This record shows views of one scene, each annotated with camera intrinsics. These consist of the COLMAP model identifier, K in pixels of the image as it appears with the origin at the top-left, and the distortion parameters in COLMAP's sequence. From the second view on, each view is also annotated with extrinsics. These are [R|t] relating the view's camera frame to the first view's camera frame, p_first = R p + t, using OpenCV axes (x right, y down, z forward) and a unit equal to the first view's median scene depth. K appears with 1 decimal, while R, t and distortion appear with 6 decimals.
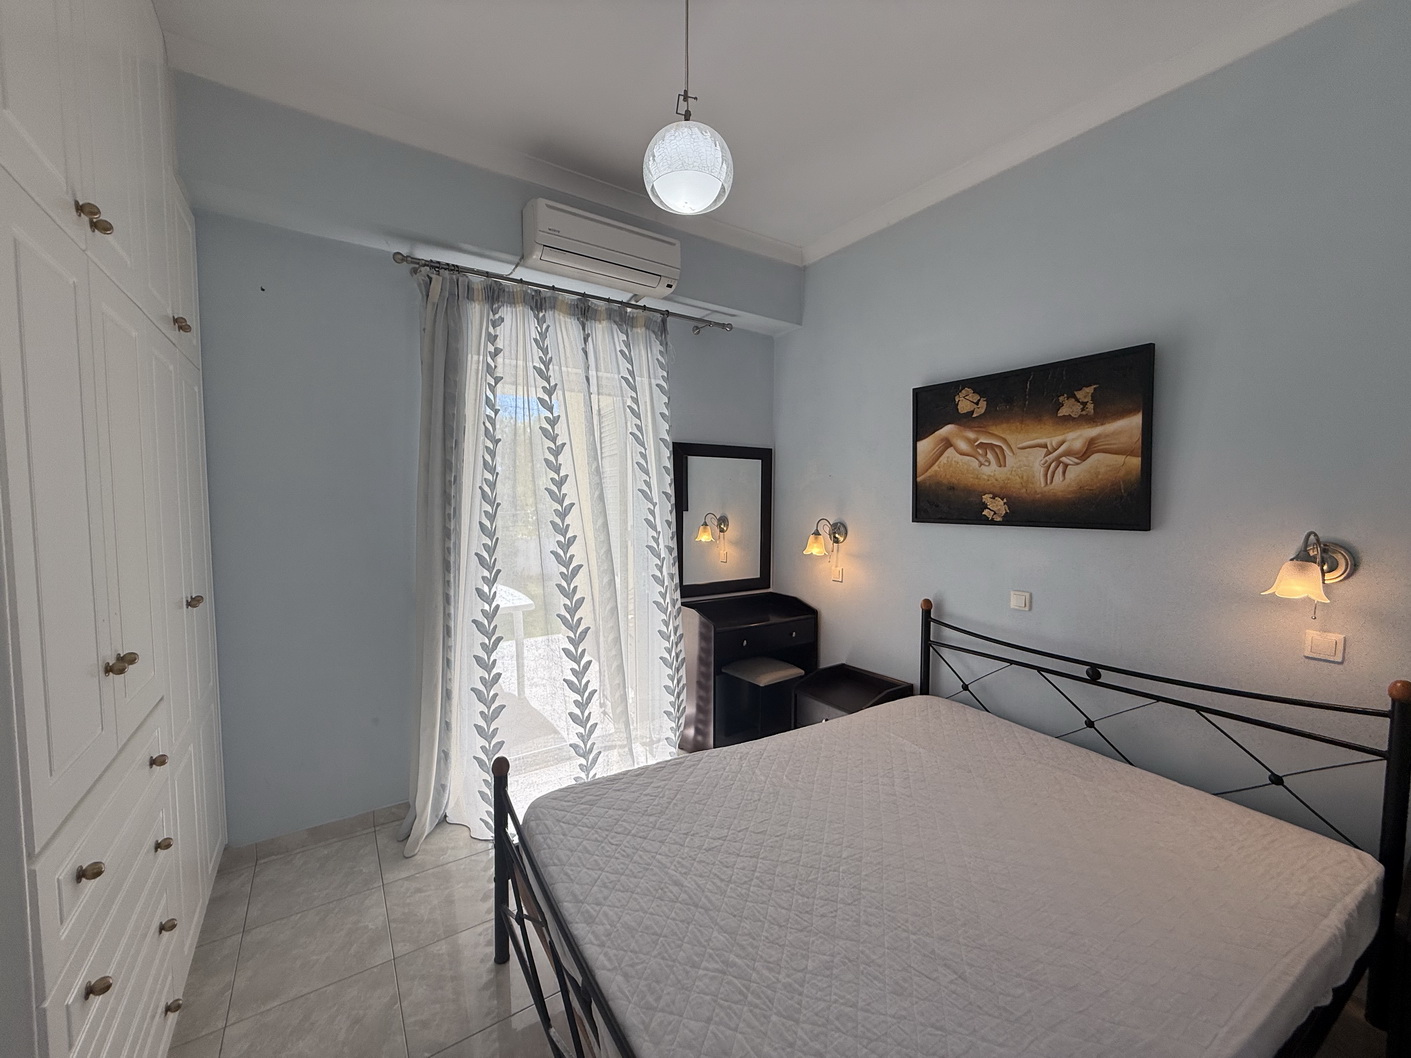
lens RADIAL K [[563.8, 0, 703.2], [0, 563.8, 533.5], [0, 0, 1]] dist [-0.000055, 0.000152]
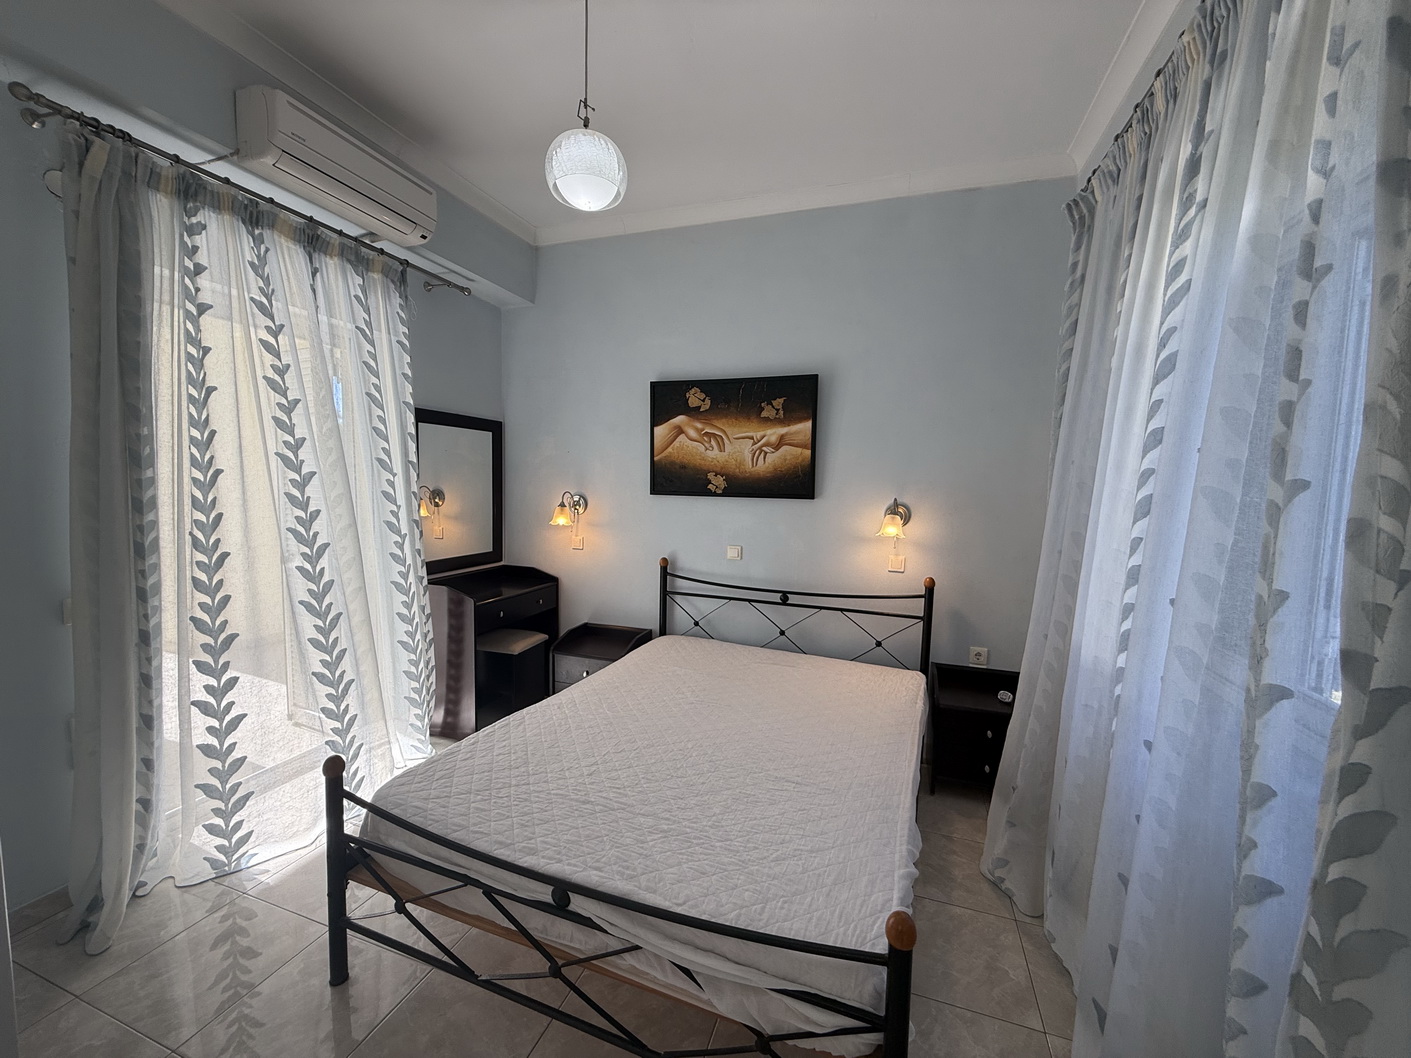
lens RADIAL K [[563.8, 0, 700.1], [0, 563.8, 539.1], [0, 0, 1]] dist [-0.000055, 0.000152]
pose [[0.803397, -0.045293, 0.593719, -0.274214], [0.015803, 0.998373, 0.054778, 0.011025], [-0.595235, -0.034626, 0.802806, -0.026932]]
